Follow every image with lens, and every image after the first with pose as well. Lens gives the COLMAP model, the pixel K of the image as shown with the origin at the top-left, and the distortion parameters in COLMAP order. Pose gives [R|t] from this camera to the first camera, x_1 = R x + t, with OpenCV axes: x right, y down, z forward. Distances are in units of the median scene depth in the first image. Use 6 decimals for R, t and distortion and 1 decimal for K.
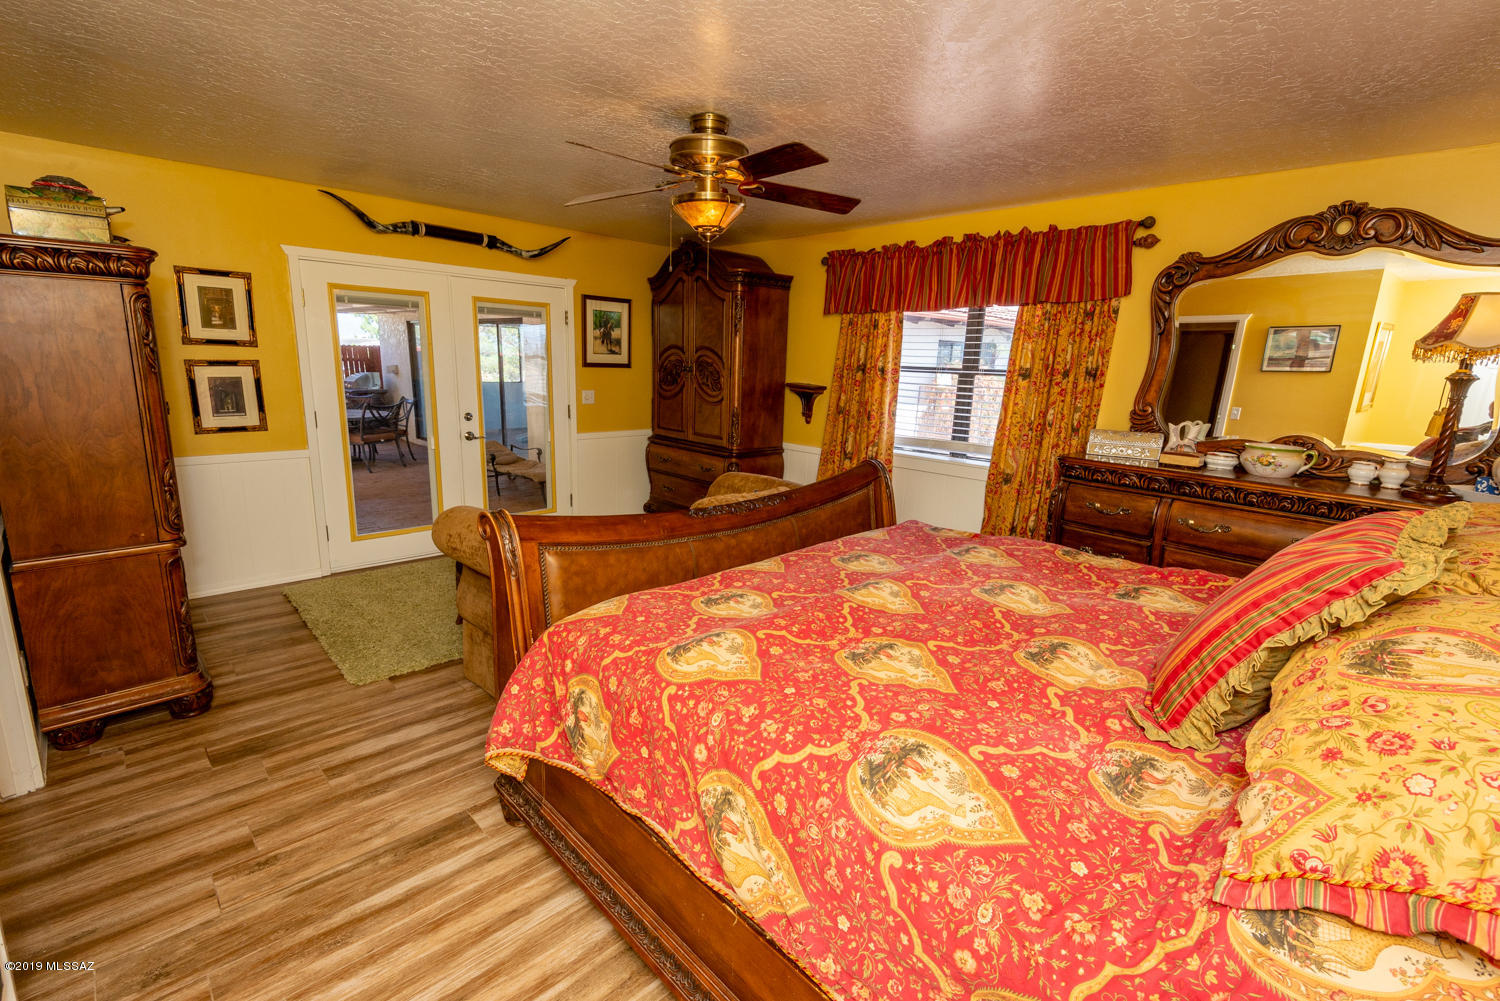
lens RADIAL K [[693.0, 0, 747.1], [0, 693.0, 489.3], [0, 0, 1]] dist [0.004907, -0.000344]
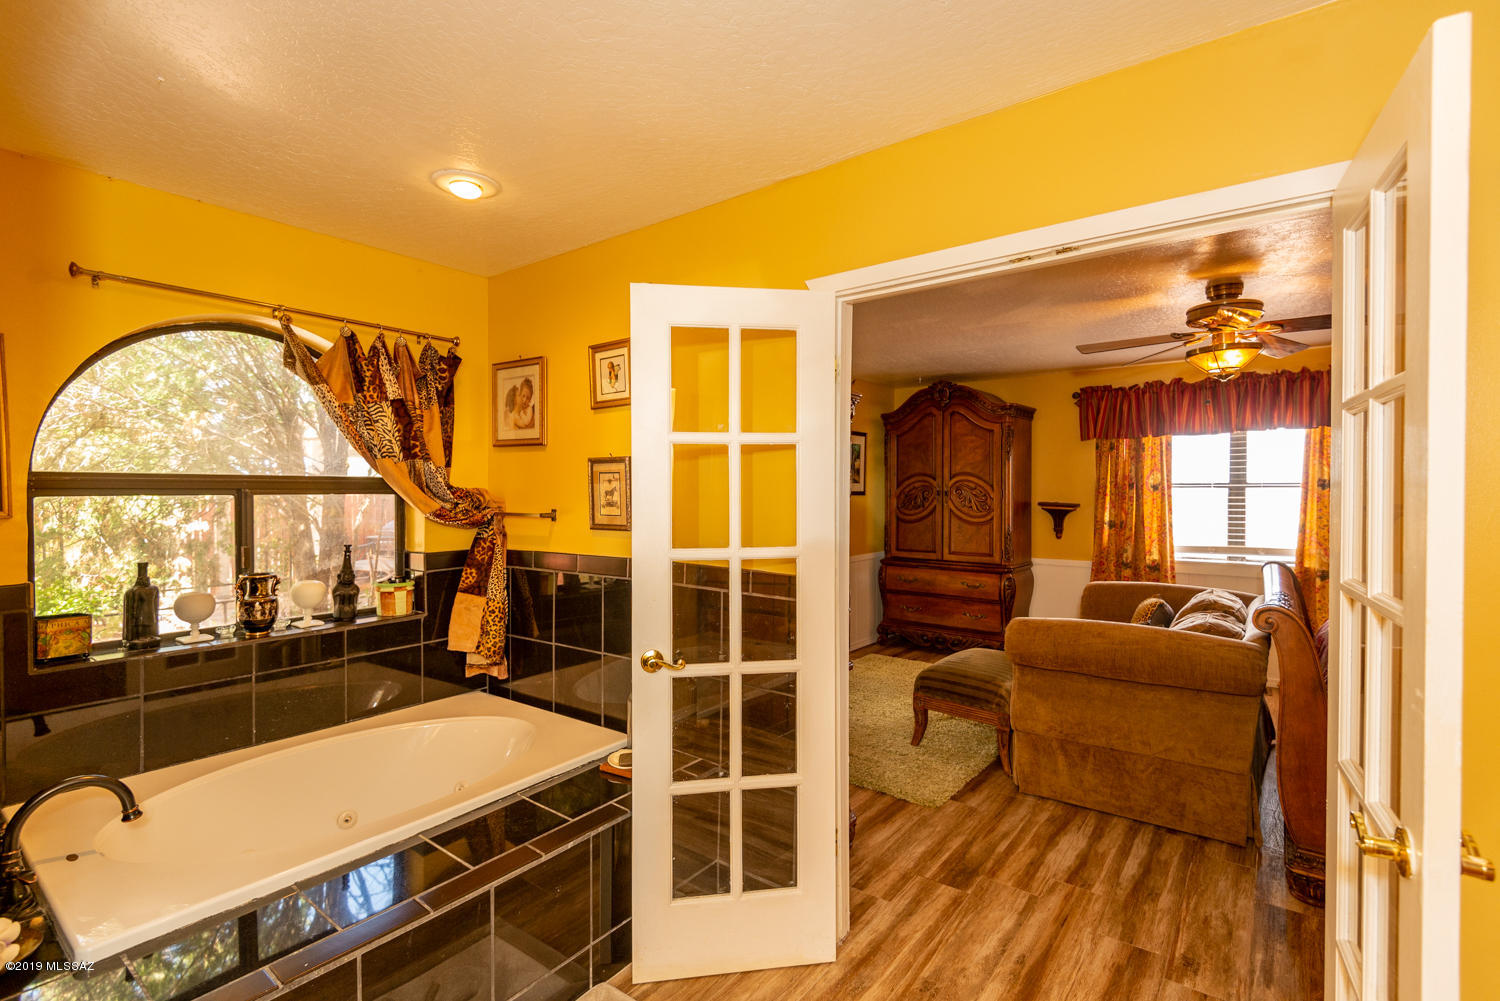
lens RADIAL K [[693.0, 0, 756.2], [0, 693.0, 495.3], [0, 0, 1]] dist [0.004907, -0.000344]
pose [[0.989449, -0.039104, 0.139501, -0.625206], [0.062628, 0.983717, -0.168457, -0.008067], [-0.130642, 0.175416, 0.975788, -0.021978]]
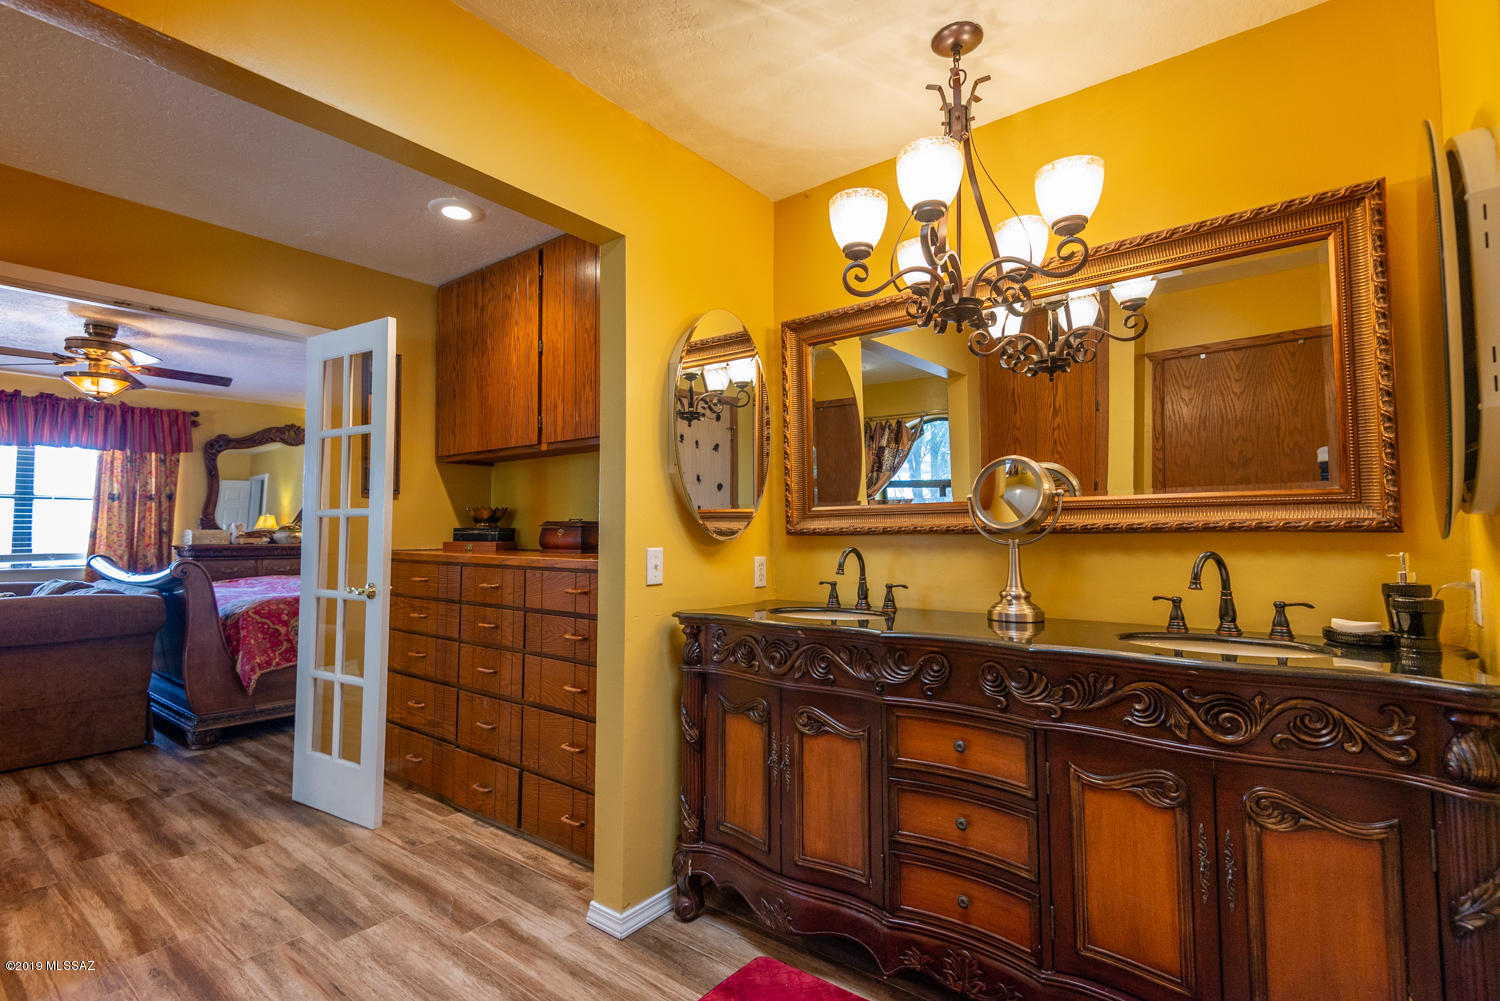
lens RADIAL K [[693.0, 0, 747.9], [0, 693.0, 498.0], [0, 0, 1]] dist [0.004907, -0.000344]
pose [[-0.133571, 0.009590, 0.990993, -1.050191], [0.178771, 0.983783, 0.014575, 0.043397], [-0.974782, 0.179108, -0.133119, -0.079921]]
